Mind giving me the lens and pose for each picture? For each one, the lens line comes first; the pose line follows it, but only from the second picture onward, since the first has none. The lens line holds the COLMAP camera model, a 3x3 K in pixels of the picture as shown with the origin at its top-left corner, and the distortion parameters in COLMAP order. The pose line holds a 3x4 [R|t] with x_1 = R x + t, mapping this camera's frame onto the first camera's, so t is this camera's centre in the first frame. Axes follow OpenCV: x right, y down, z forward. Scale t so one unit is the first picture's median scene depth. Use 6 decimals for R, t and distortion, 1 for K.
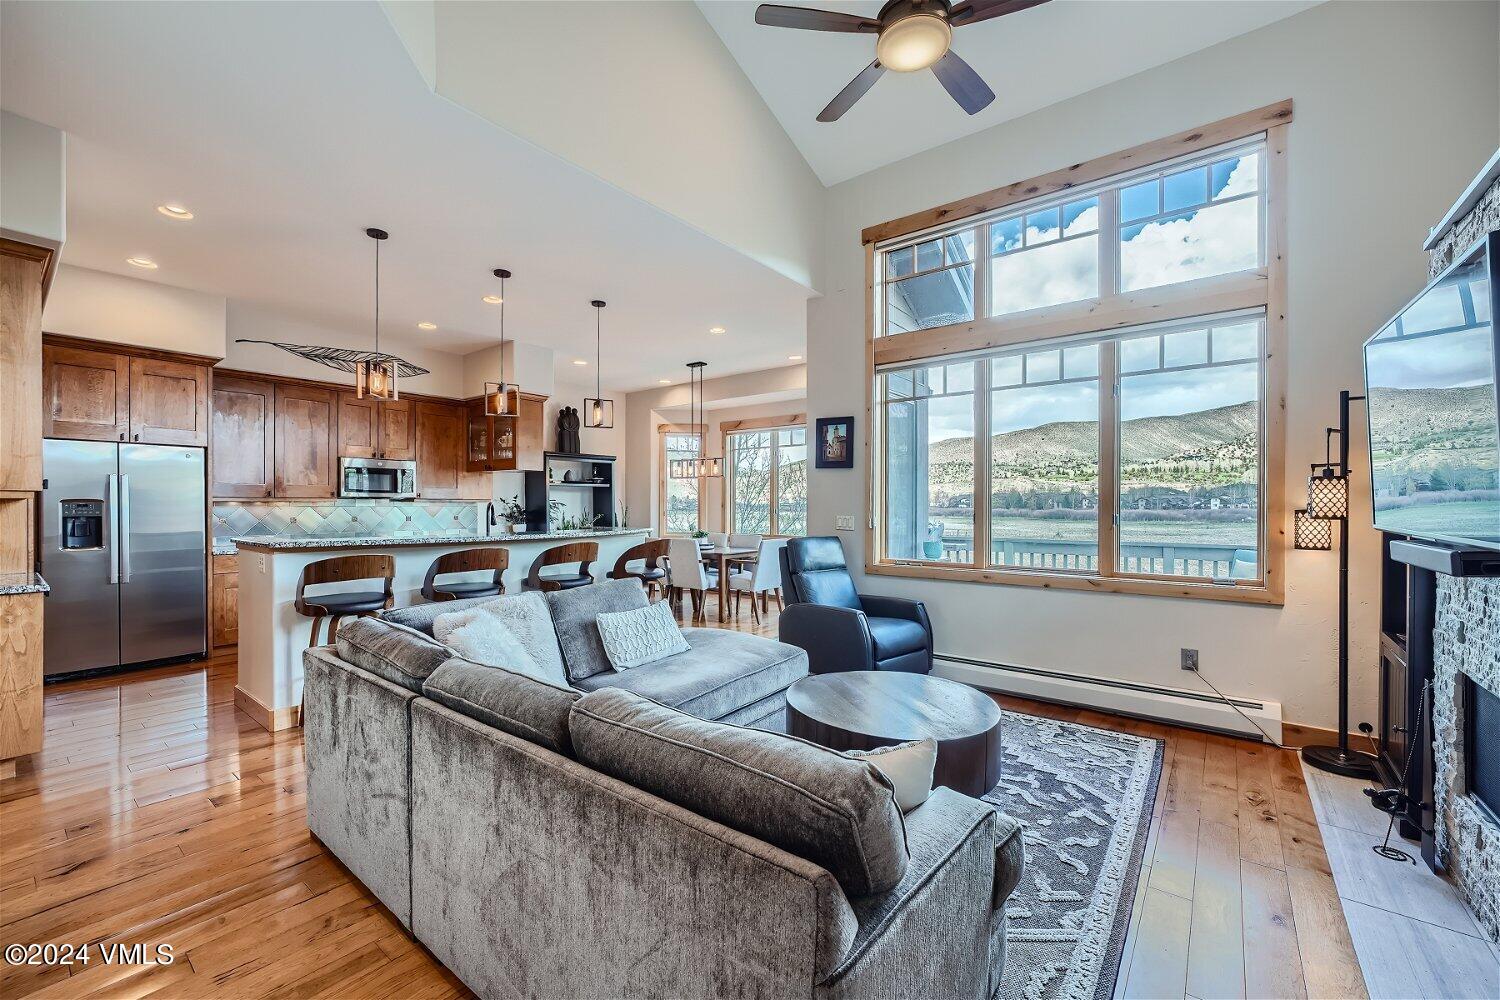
lens RADIAL K [[610.8, 0, 727.3], [0, 610.8, 505.5], [0, 0, 1]] dist [-0.012682, 0.005501]
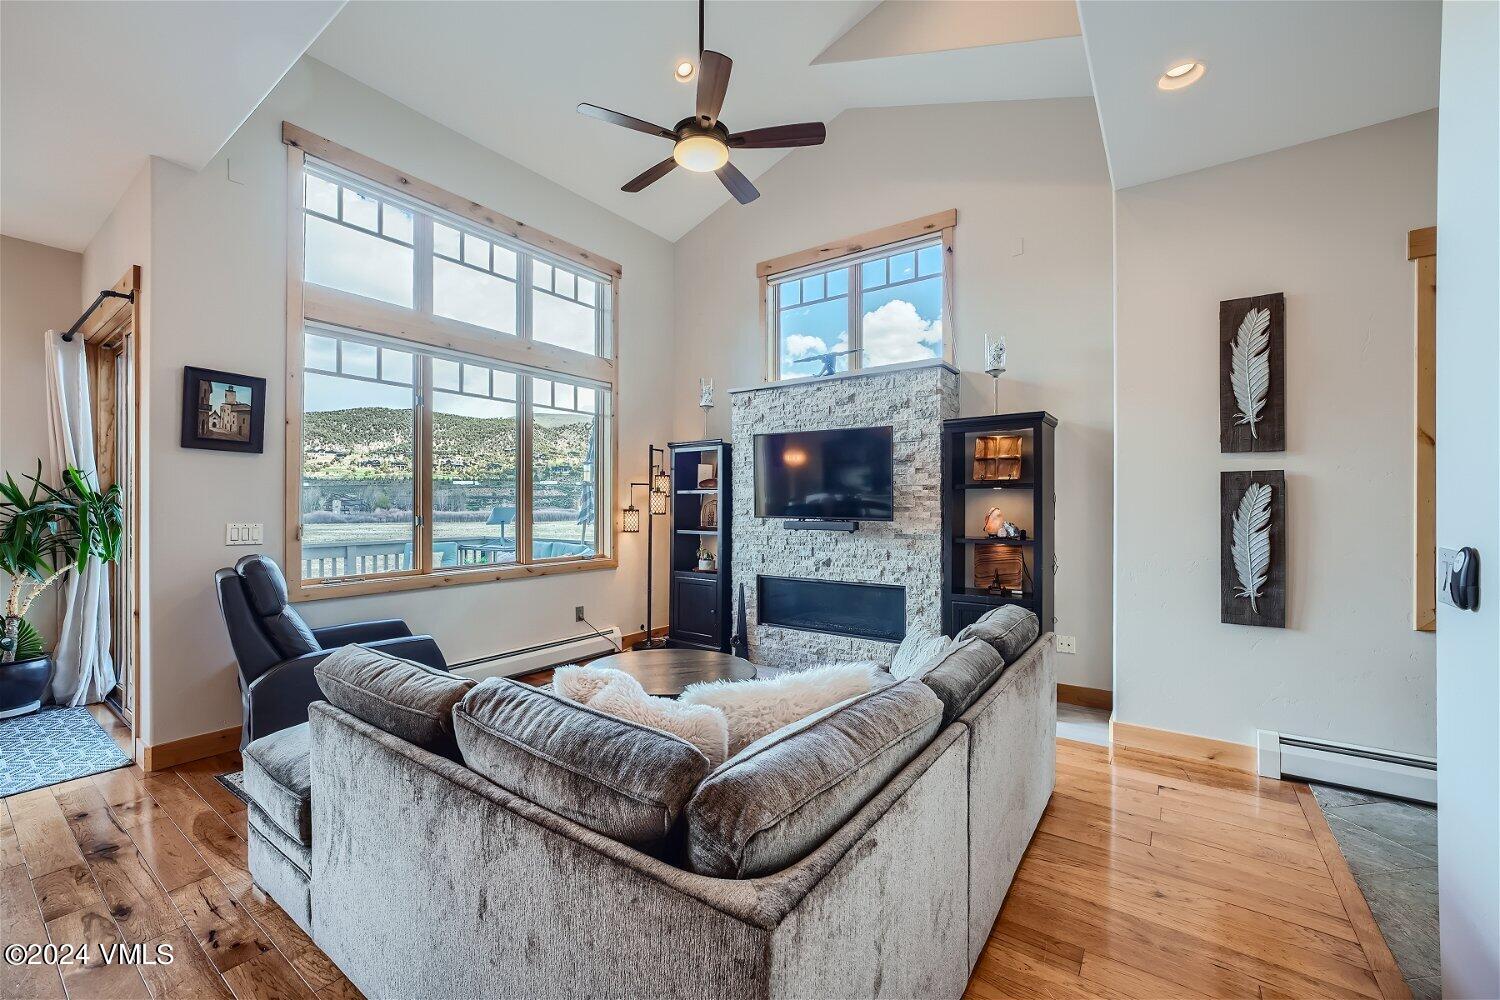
lens RADIAL K [[610.8, 0, 752.4], [0, 610.8, 508.6], [0, 0, 1]] dist [-0.012682, 0.005501]
pose [[-0.064034, -0.003696, 0.997941, -0.419873], [0.000922, 0.999992, 0.003762, -0.000981], [-0.997947, 0.001161, -0.064030, 0.400760]]
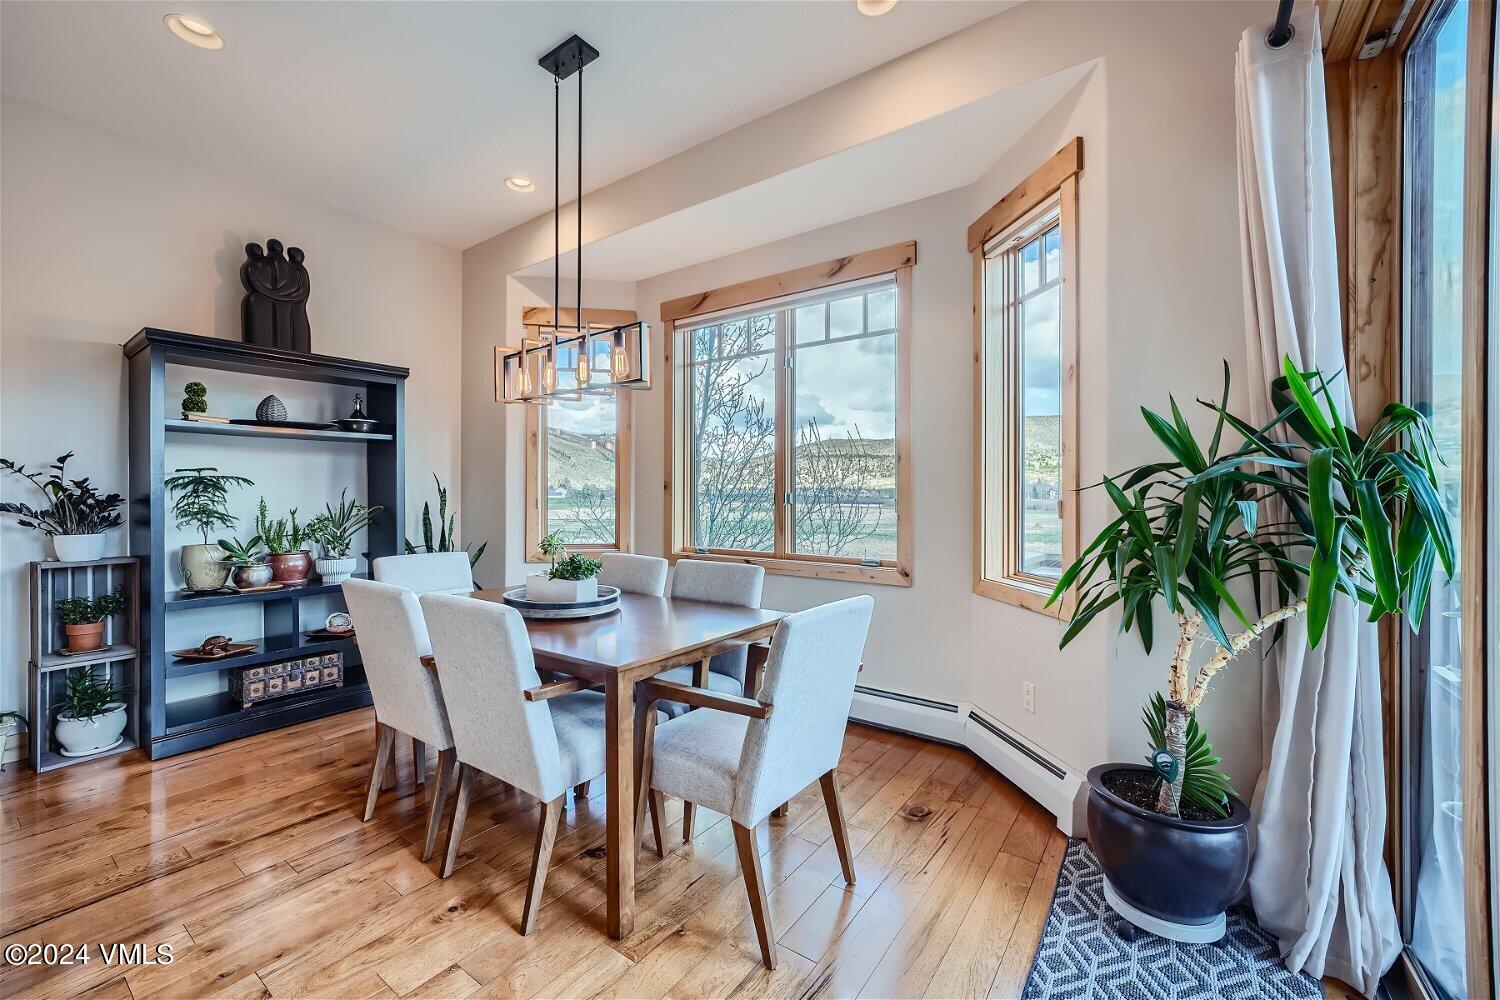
lens RADIAL K [[610.8, 0, 734.2], [0, 610.8, 494.5], [0, 0, 1]] dist [-0.012682, 0.005501]
pose [[0.998644, 0.000055, 0.052064, 0.029254], [0.000252, 0.999983, -0.005897, 0.013121], [-0.052063, 0.005902, 0.998626, 0.845761]]
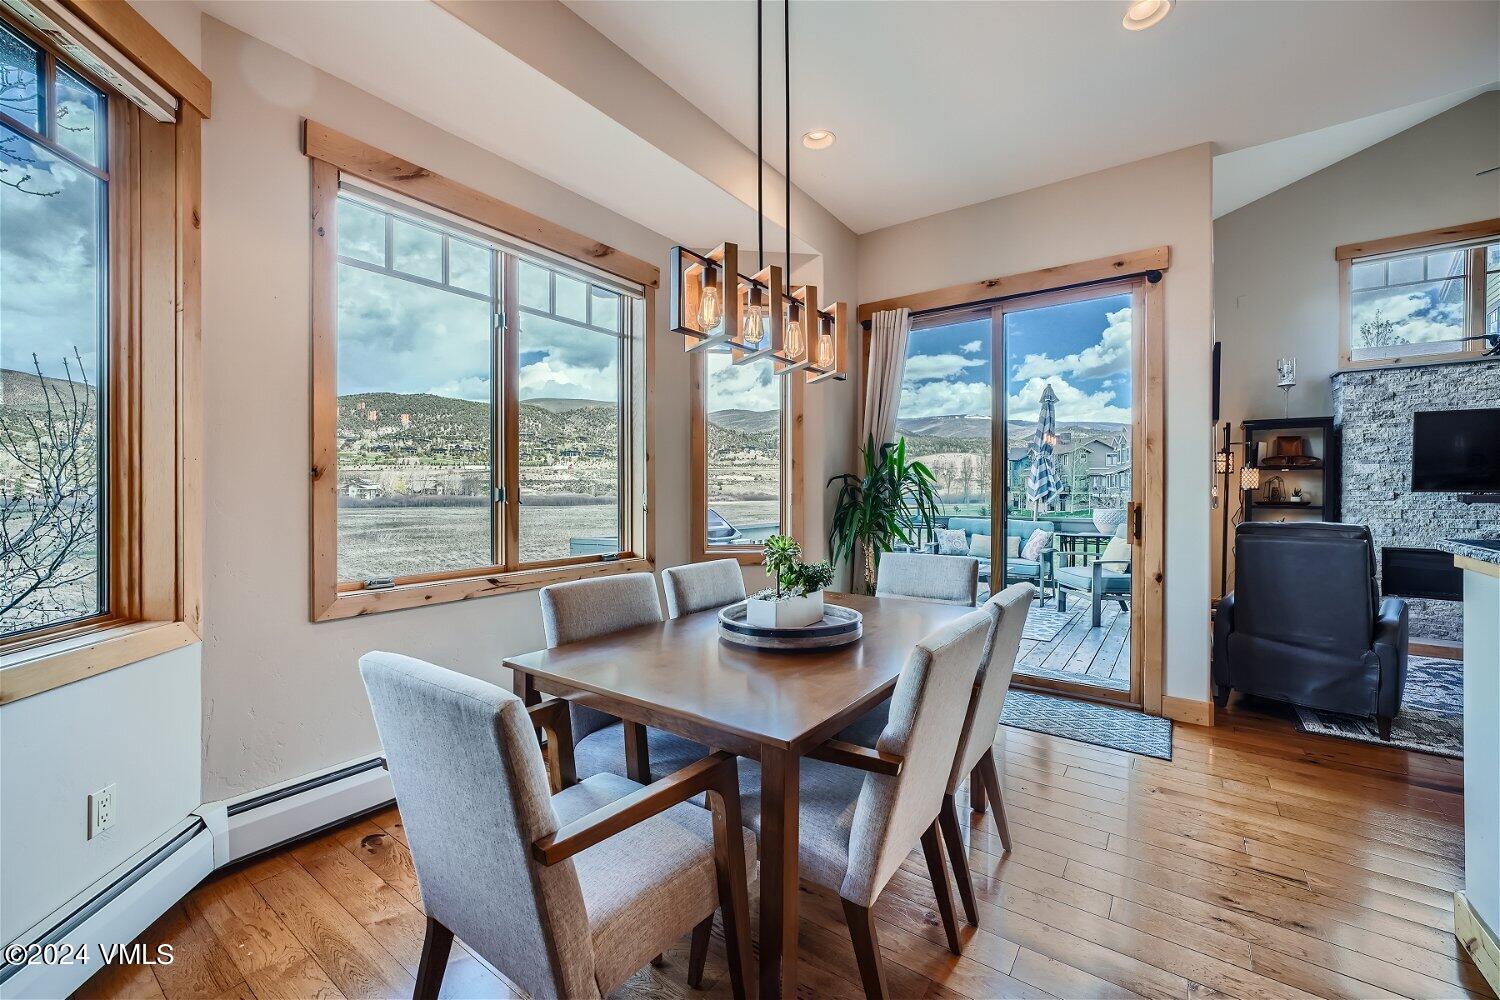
lens RADIAL K [[610.8, 0, 748.3], [0, 610.8, 494.9], [0, 0, 1]] dist [-0.012682, 0.005501]
pose [[-0.059841, -0.006392, 0.998187, -0.391318], [0.002026, 0.999977, 0.006525, 0.010855], [-0.998206, 0.002412, -0.059827, 1.307251]]
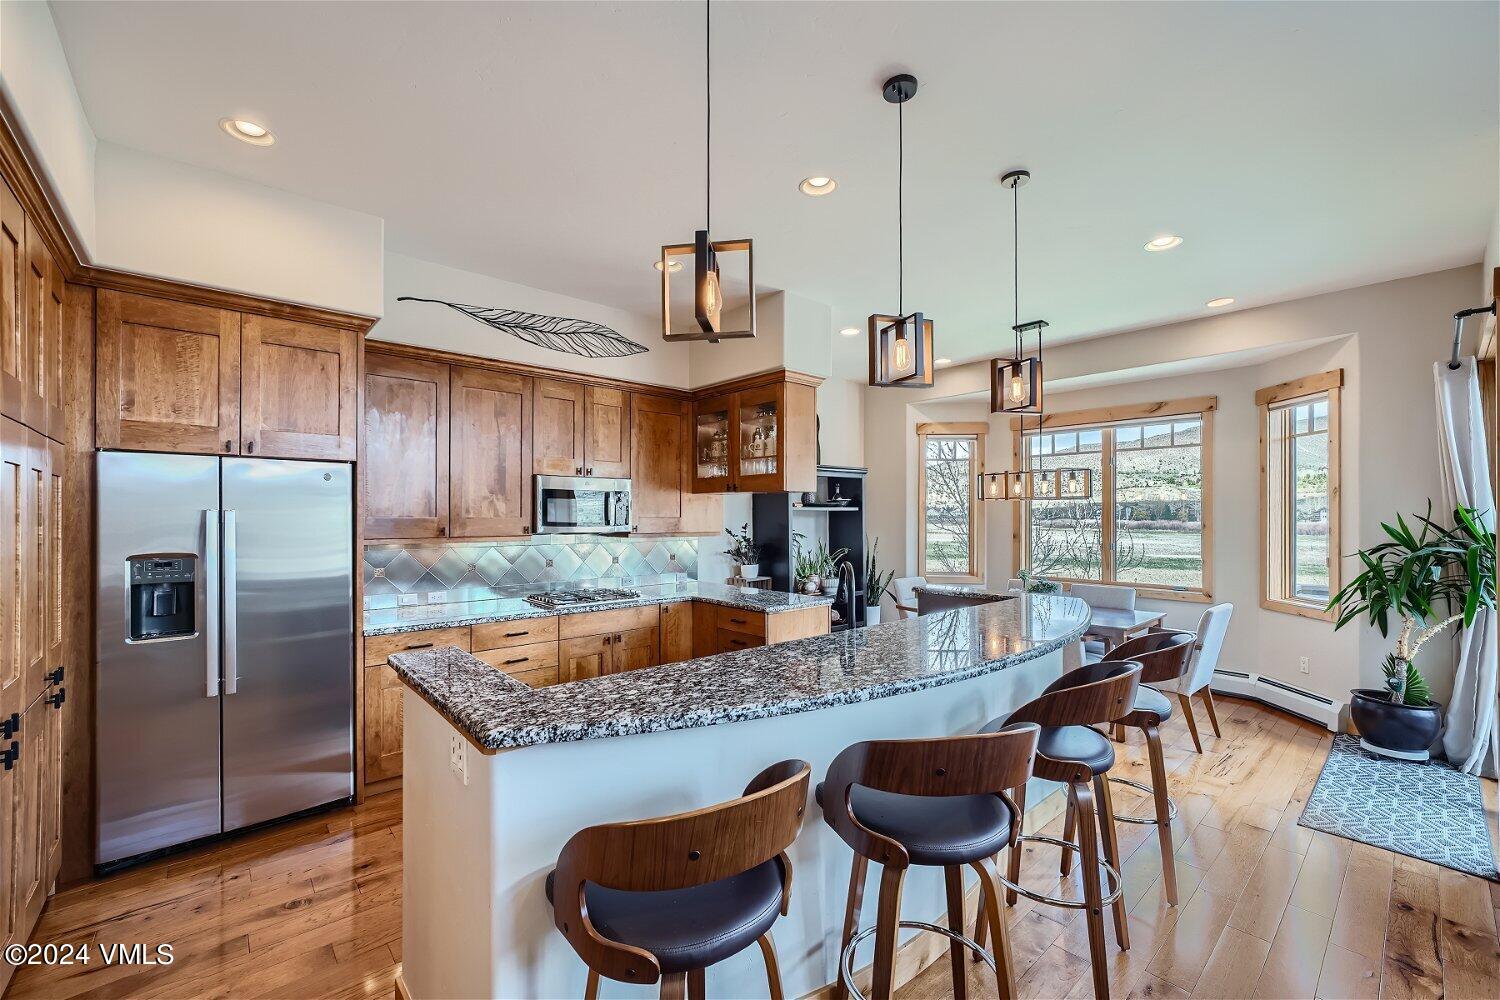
lens RADIAL K [[610.8, 0, 737.9], [0, 610.8, 514.0], [0, 0, 1]] dist [-0.012682, 0.005501]
pose [[0.985930, -0.001274, -0.167155, -0.317201], [0.000385, 0.999986, -0.005355, -0.034014], [0.167159, 0.005215, 0.985916, 0.389404]]
